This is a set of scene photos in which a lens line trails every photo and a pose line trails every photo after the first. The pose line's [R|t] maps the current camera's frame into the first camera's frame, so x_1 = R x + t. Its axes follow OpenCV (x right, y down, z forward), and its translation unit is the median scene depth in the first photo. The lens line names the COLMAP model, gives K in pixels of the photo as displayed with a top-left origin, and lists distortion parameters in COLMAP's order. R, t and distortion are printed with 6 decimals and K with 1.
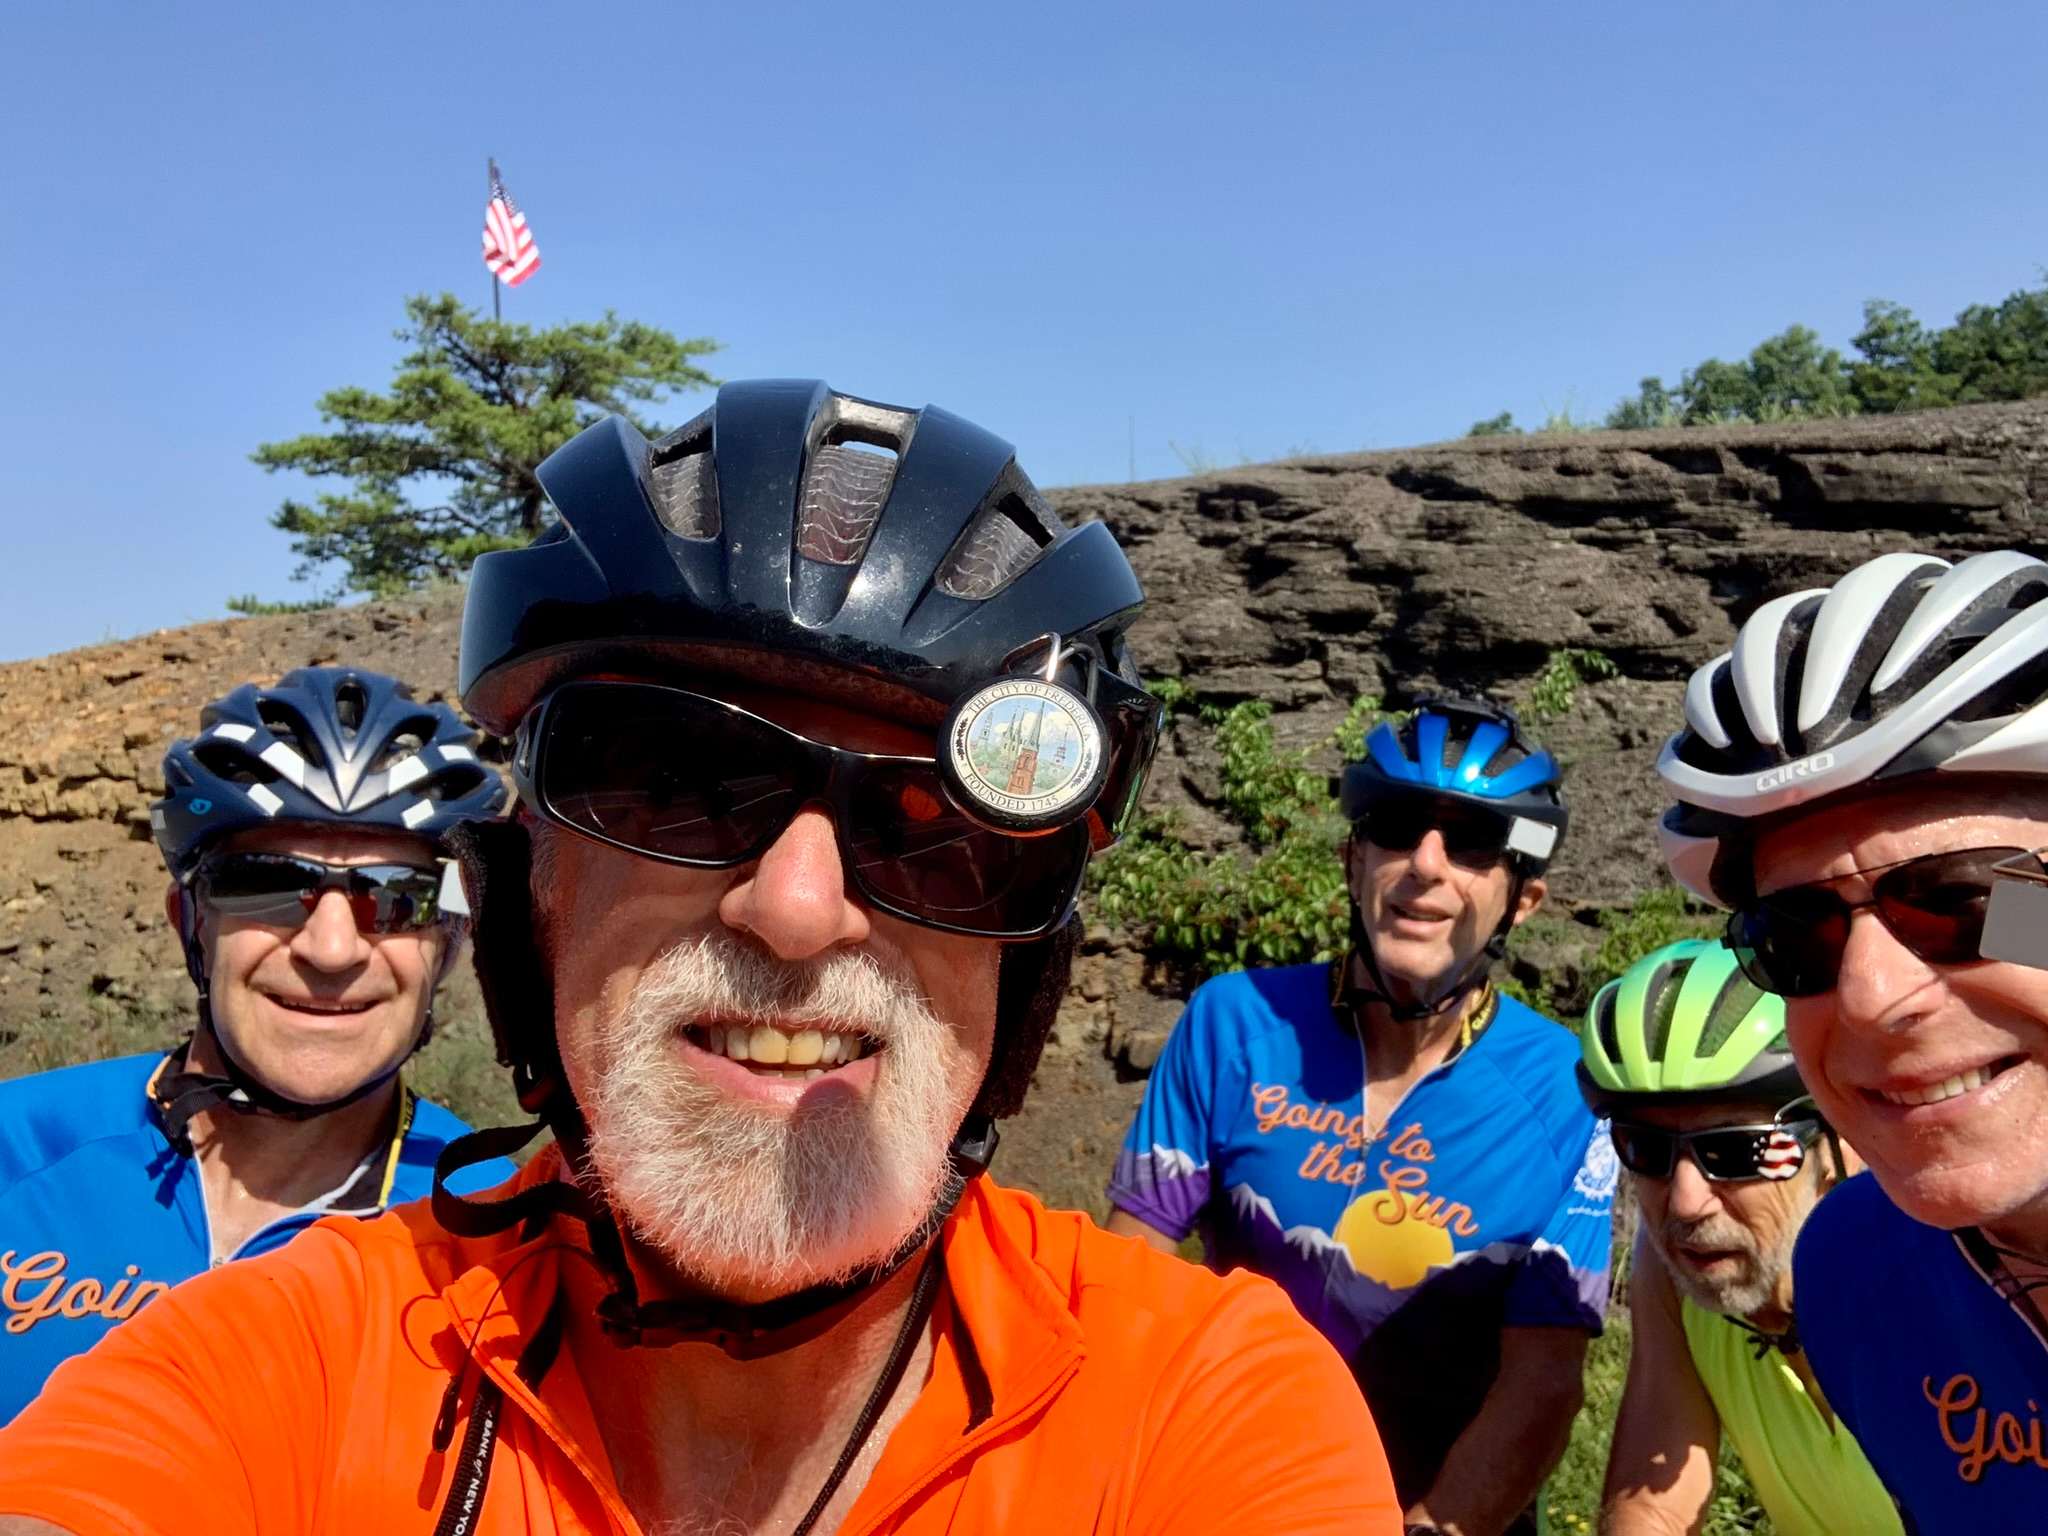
lens RADIAL K [[1902.1, 0, 1020.2], [0, 1902.1, 763.5], [0, 0, 1]] dist [0.036270, 0.000000]
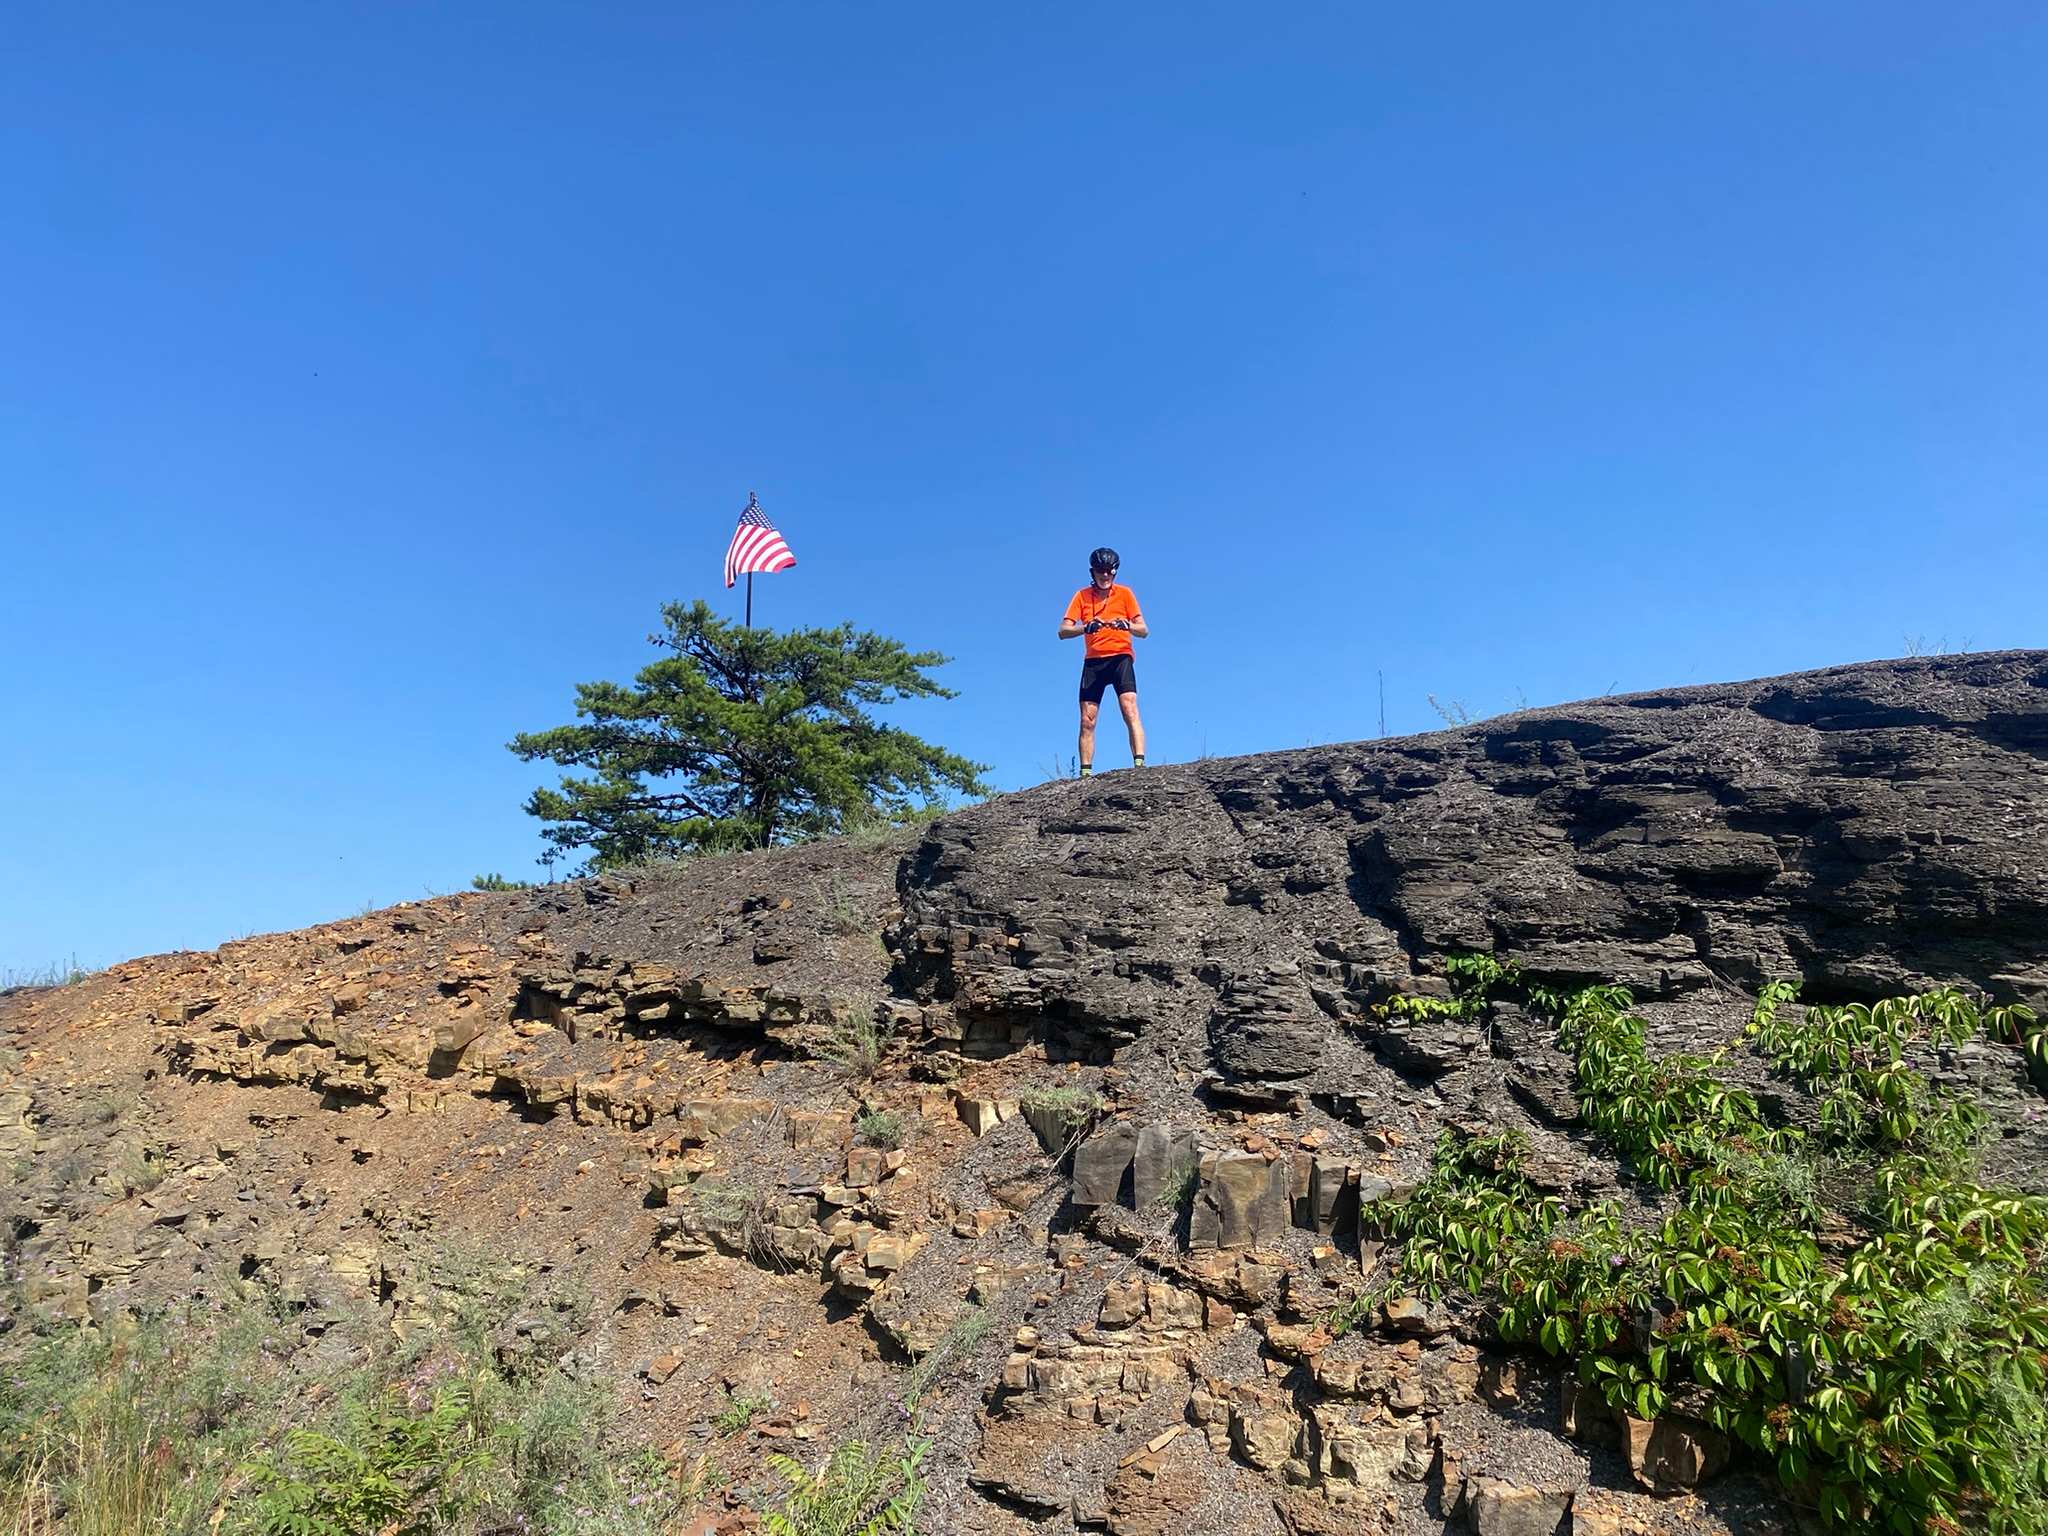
lens RADIAL K [[1632.8, 0, 1054.7], [0, 1632.8, 760.4], [0, 0, 1]] dist [0.040202, -0.054584]
pose [[0.995578, 0.021827, -0.091366, -0.031548], [-0.038084, 0.982897, -0.180175, 0.004037], [0.085870, 0.182858, 0.979382, 0.308591]]
